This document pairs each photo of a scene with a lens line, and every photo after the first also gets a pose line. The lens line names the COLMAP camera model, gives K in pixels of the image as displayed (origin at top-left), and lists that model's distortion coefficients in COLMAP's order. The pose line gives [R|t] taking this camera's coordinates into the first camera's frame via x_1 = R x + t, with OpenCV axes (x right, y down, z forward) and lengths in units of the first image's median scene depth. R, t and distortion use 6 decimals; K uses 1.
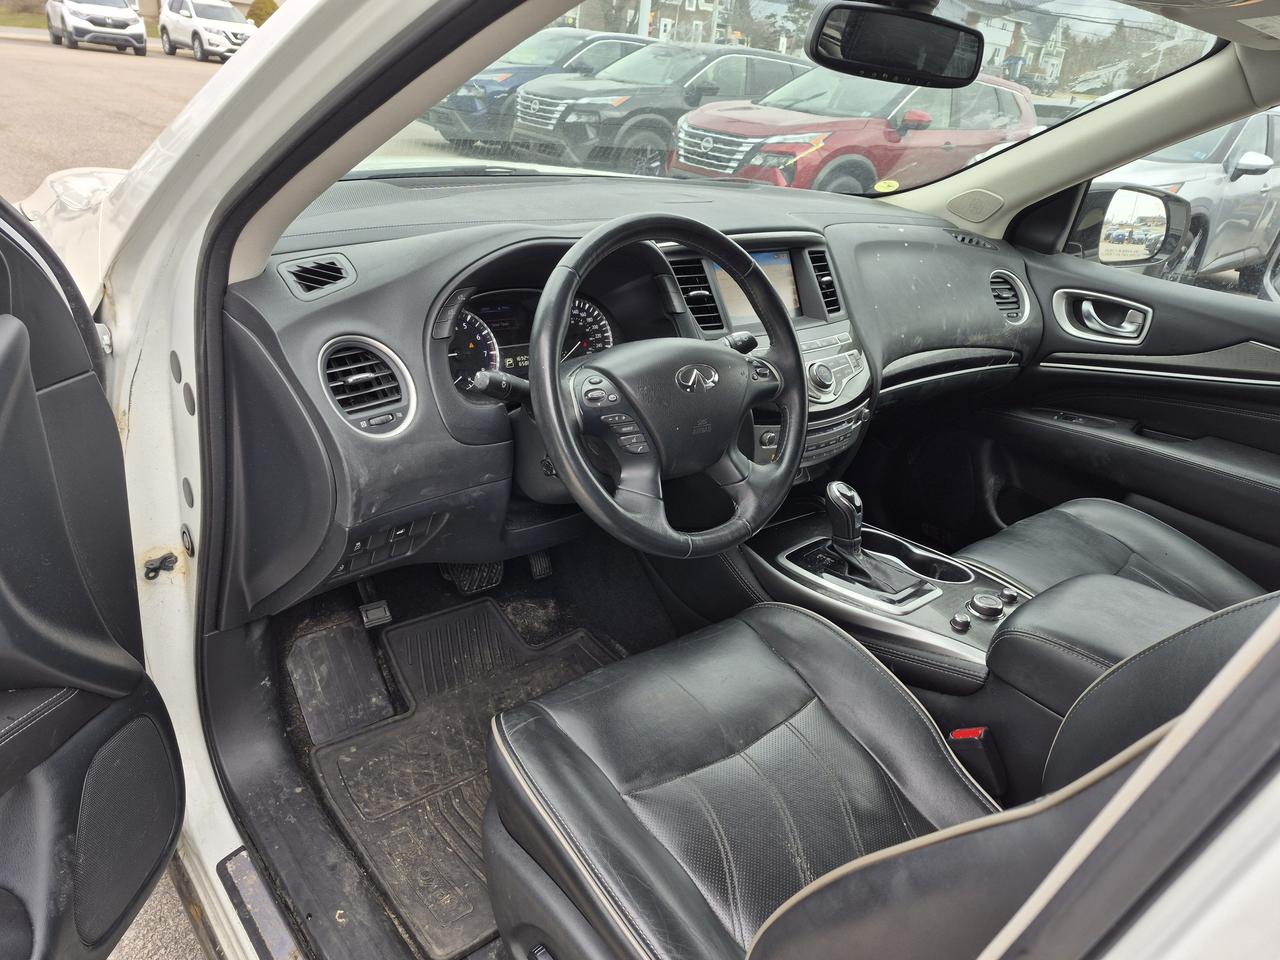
lens RADIAL K [[870.6, 0, 642.0], [0, 870.6, 505.2], [0, 0, 1]] dist [0.065456, -0.050755]
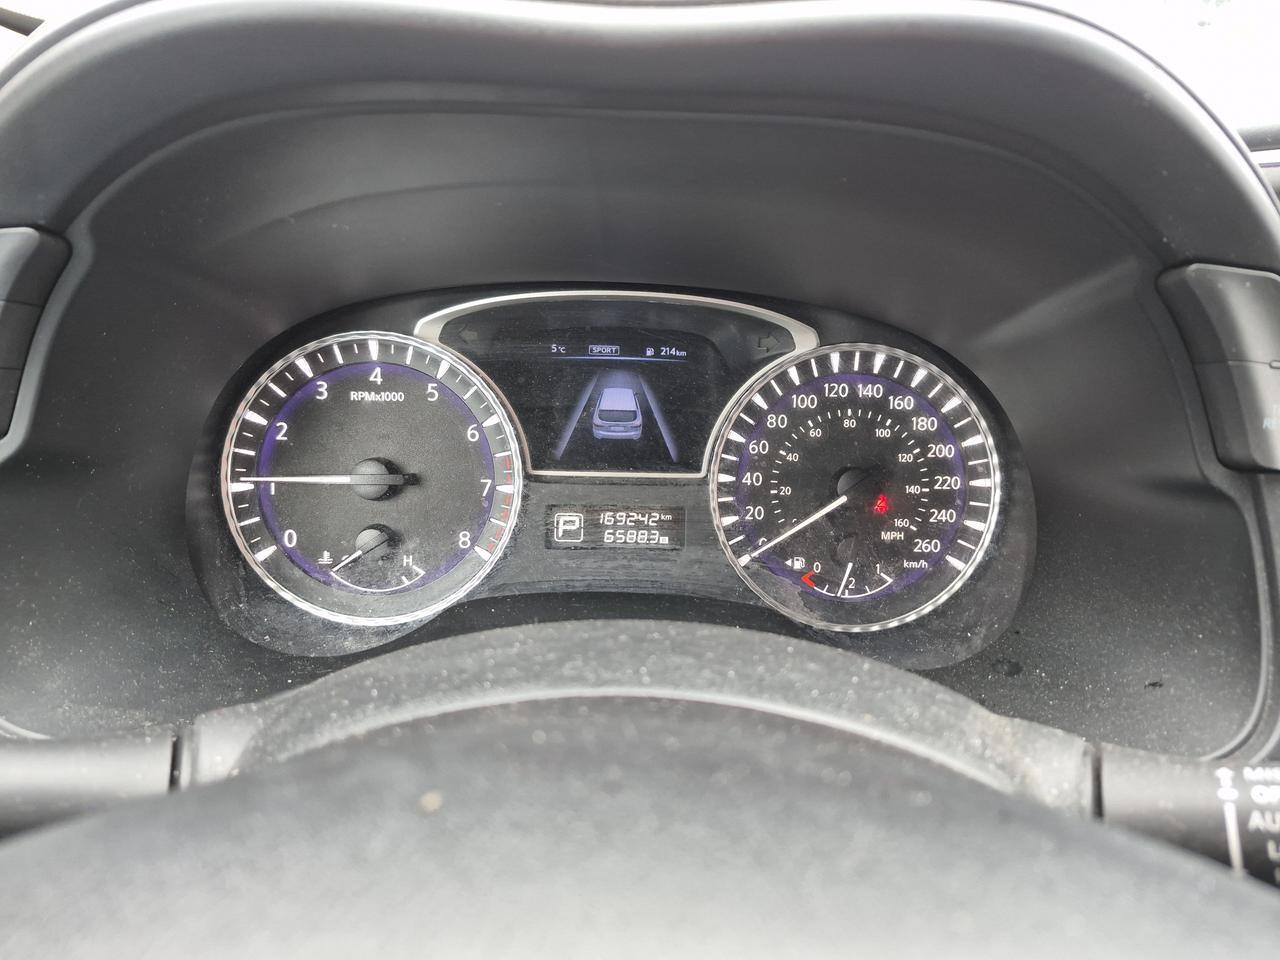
lens RADIAL K [[863.1, 0, 640.0], [0, 863.1, 480.0], [0, 0, 1]] dist [0.089708, -0.097478]
pose [[0.775736, 0.199751, -0.598610, 0.036418], [-0.236007, 0.971578, 0.018366, -0.156313], [0.585265, 0.127029, 0.800830, 0.633513]]
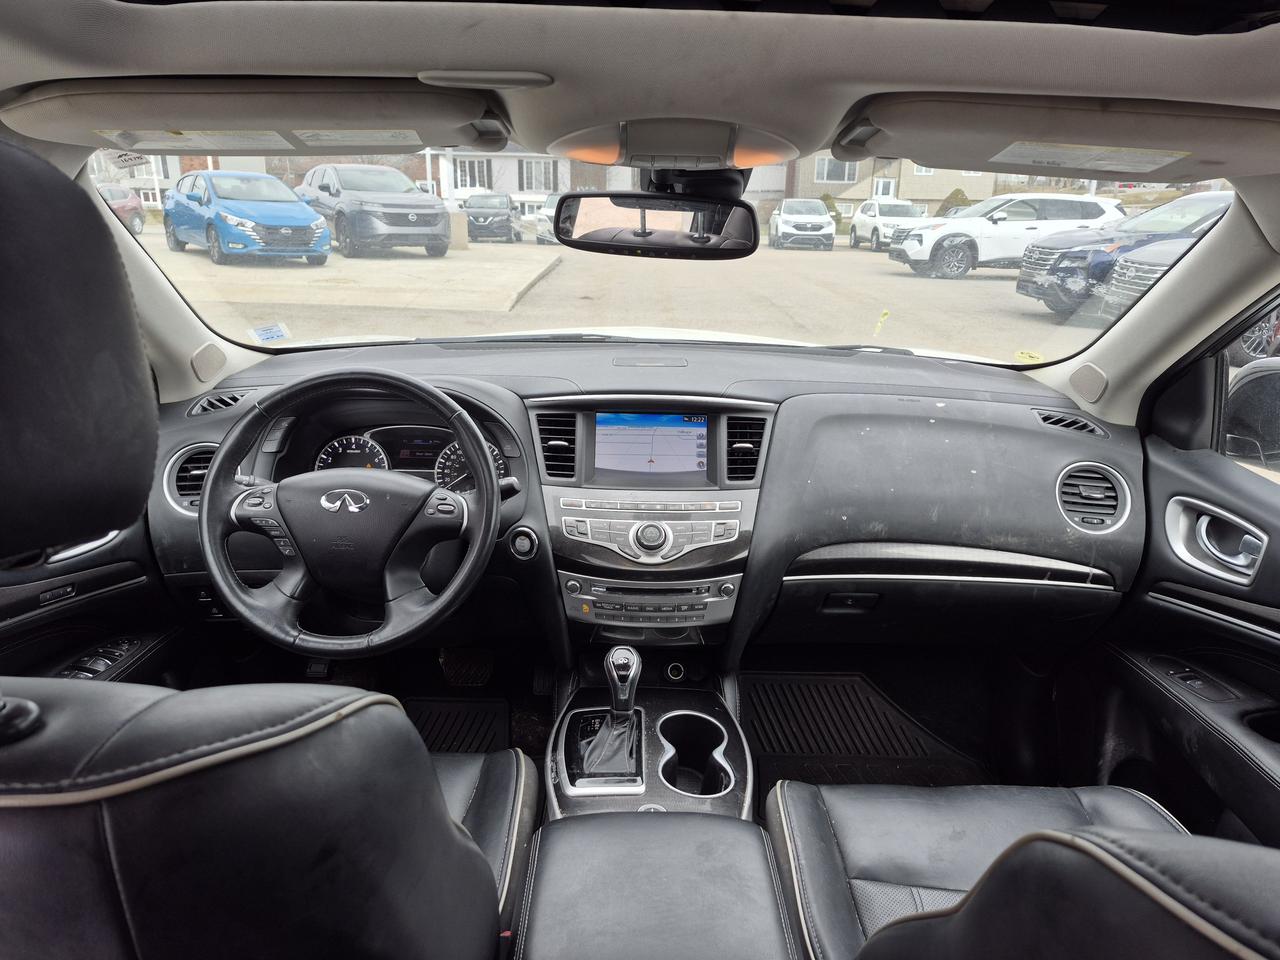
lens RADIAL K [[863.1, 0, 640.0], [0, 863.1, 480.0], [0, 0, 1]] dist [0.089708, -0.097478]
pose [[0.774078, 0.109183, -0.623604, 0.708675], [-0.232221, 0.965326, -0.119242, -0.082781], [0.588962, 0.237117, 0.772593, 0.212742]]
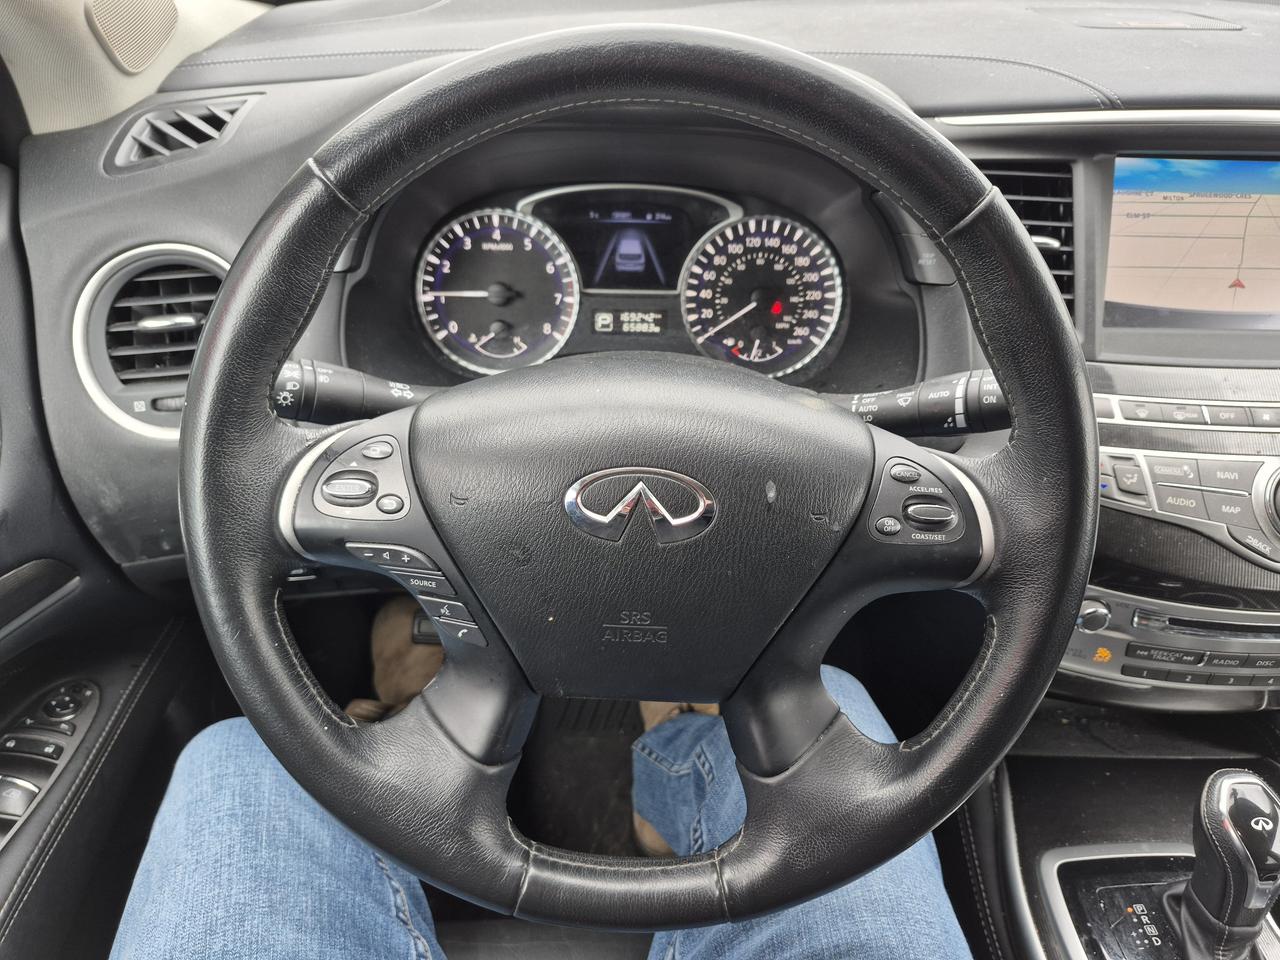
lens RADIAL K [[895.4, 0, 643.1], [0, 895.4, 493.0], [0, 0, 1]] dist [0.075242, -0.100608]
pose [[0.775800, 0.309833, -0.549670, 0.174718], [-0.233662, 0.950277, 0.205855, -0.149879], [0.586119, -0.031265, 0.809621, 0.453121]]
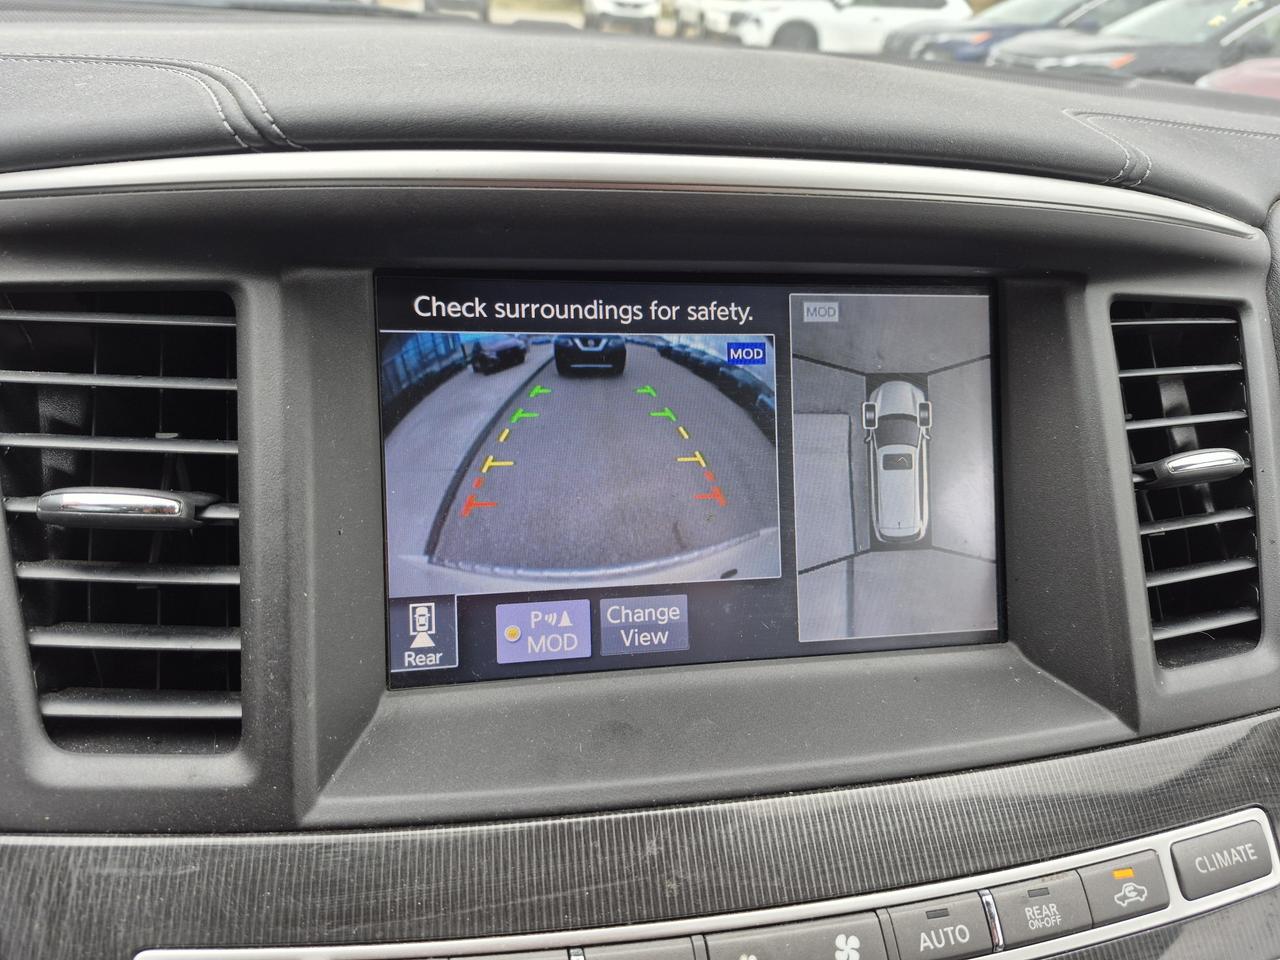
lens RADIAL K [[941.5, 0, 633.8], [0, 941.5, 503.8], [0, 0, 1]] dist [-0.013878, -0.003847]
pose [[0.882270, 0.194307, -0.428770, 0.190322], [-0.195860, 0.979775, 0.040993, -0.232506], [0.428063, 0.047812, 0.902483, 0.772677]]
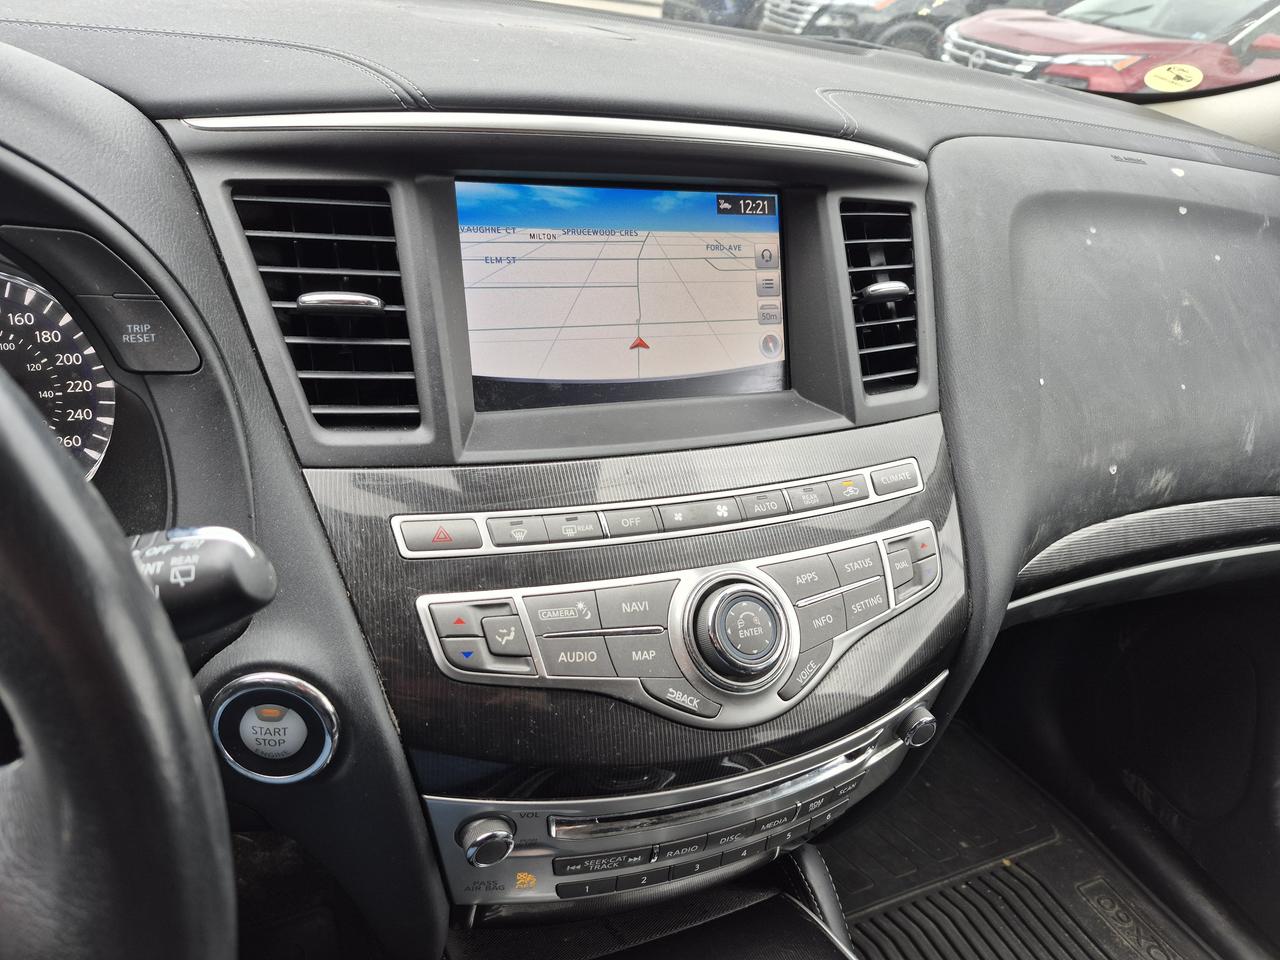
lens RADIAL K [[892.4, 0, 640.0], [0, 892.4, 480.0], [0, 0, 1]] dist [0.099017, -0.135597]
pose [[0.958727, 0.171378, -0.226877, 0.208984], [-0.160907, 0.984892, 0.064012, -0.190377], [0.234419, -0.024864, 0.971818, 0.633142]]
